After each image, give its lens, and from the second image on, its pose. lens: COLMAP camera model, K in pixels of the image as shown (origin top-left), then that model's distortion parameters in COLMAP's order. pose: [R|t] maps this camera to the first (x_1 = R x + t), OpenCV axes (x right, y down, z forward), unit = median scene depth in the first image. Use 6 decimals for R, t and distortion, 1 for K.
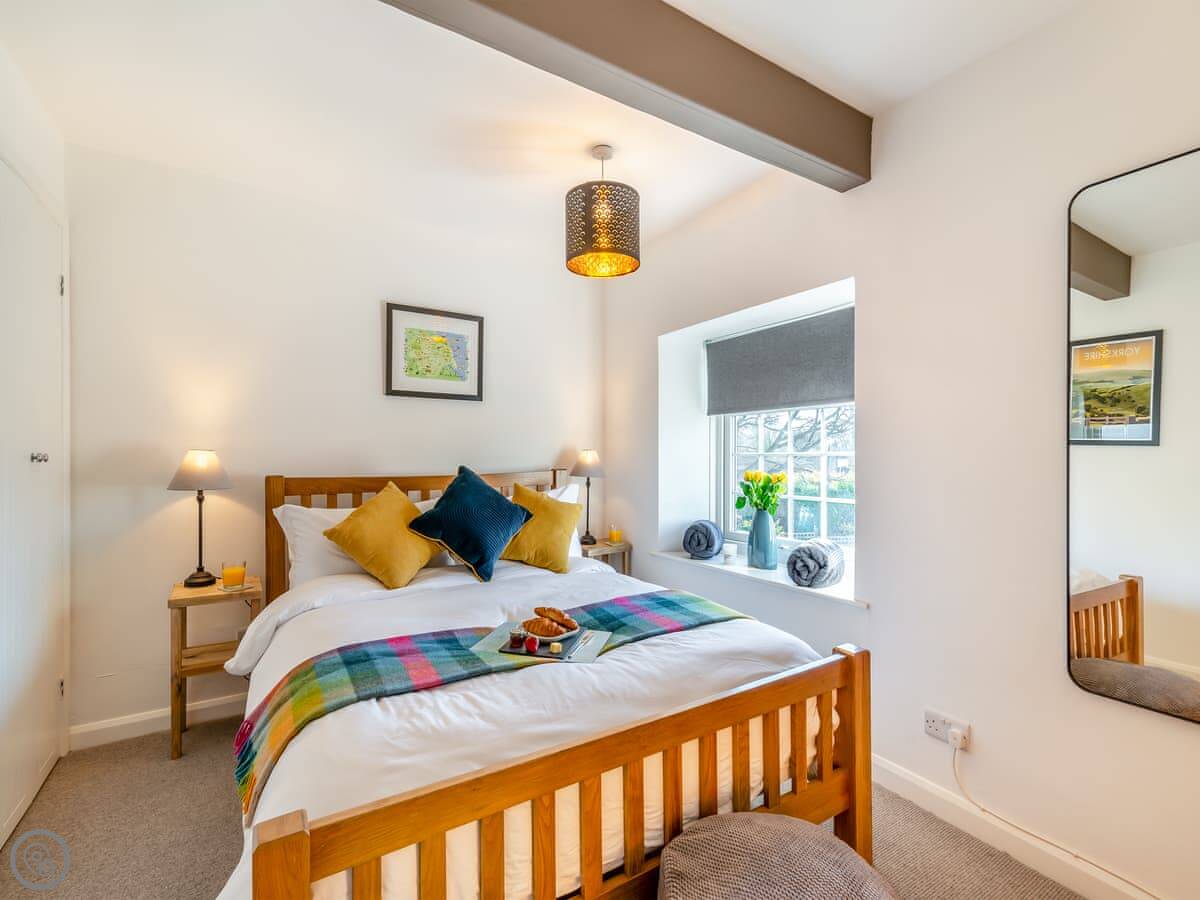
lens RADIAL K [[539.7, 0, 602.7], [0, 539.7, 456.1], [0, 0, 1]] dist [0.011286, -0.000156]
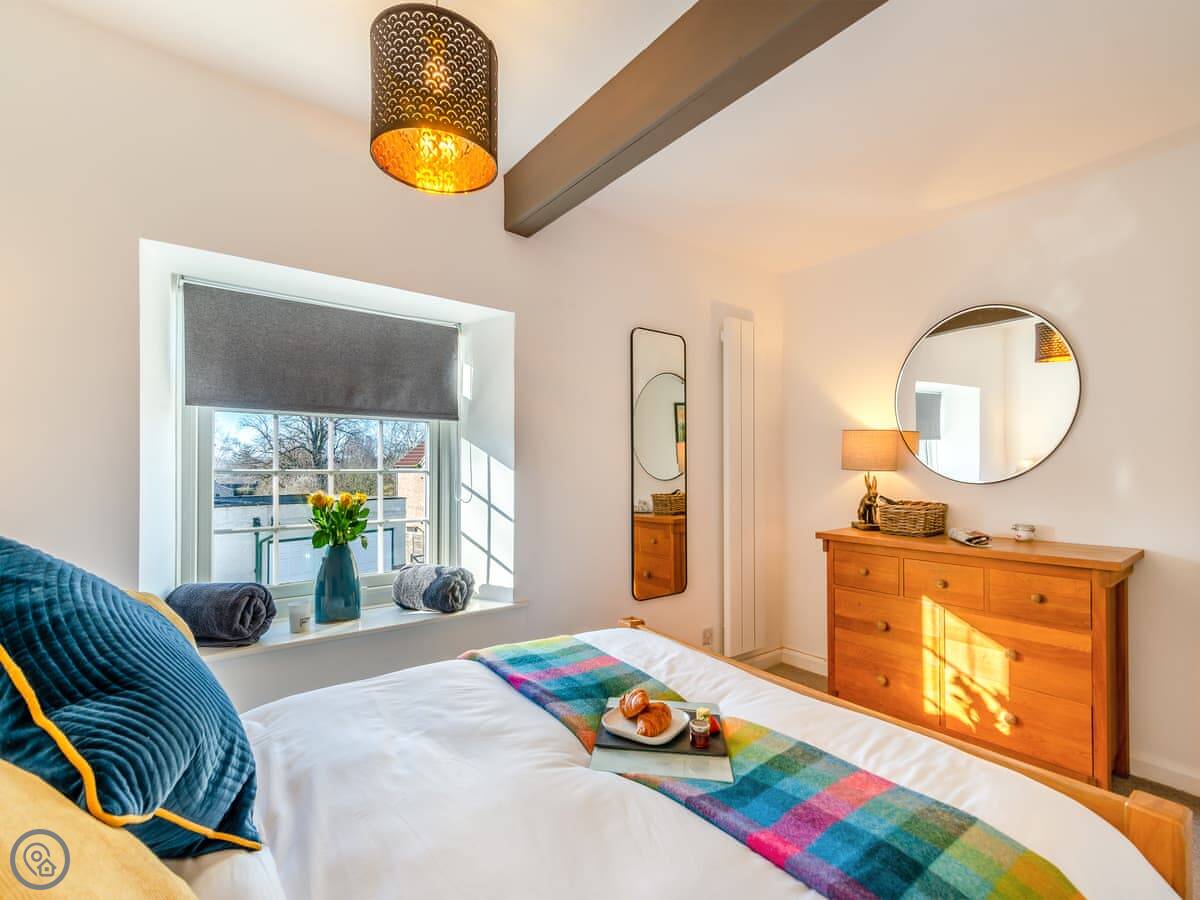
lens RADIAL K [[548.7, 0, 596.4], [0, 548.7, 465.4], [0, 0, 1]] dist [0.012723, 0.000054]
pose [[-0.090050, 0.009059, 0.995896, -0.599606], [-0.002452, 0.999954, -0.009318, -0.007211], [-0.995934, -0.003281, -0.090024, 0.825492]]
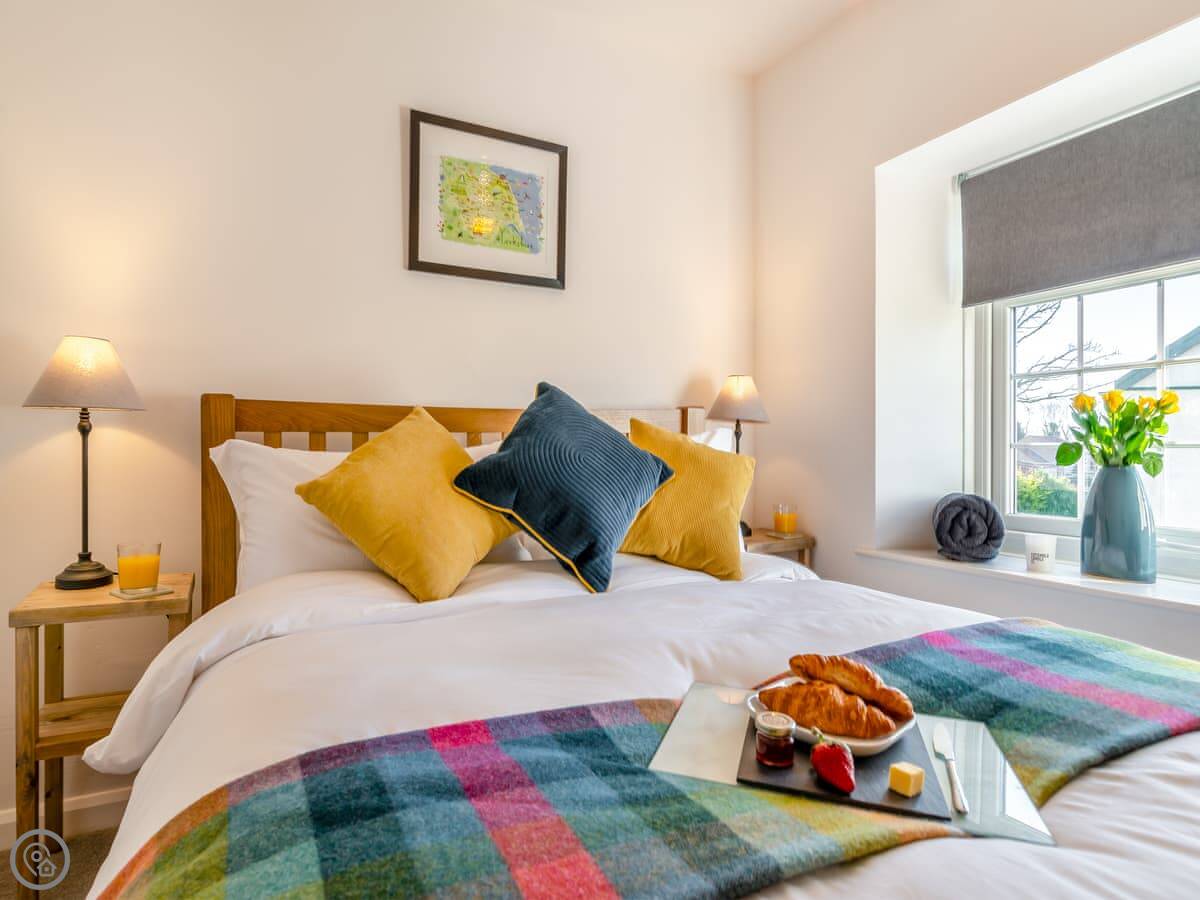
lens RADIAL K [[667.1, 0, 595.8], [0, 667.1, 444.1], [0, 0, 1]] dist [0.003306, 0.000610]
pose [[0.995785, 0.001819, -0.091700, -0.163910], [-0.002251, 0.999987, -0.004606, 0.095915], [0.091690, 0.004793, 0.995776, 0.372542]]
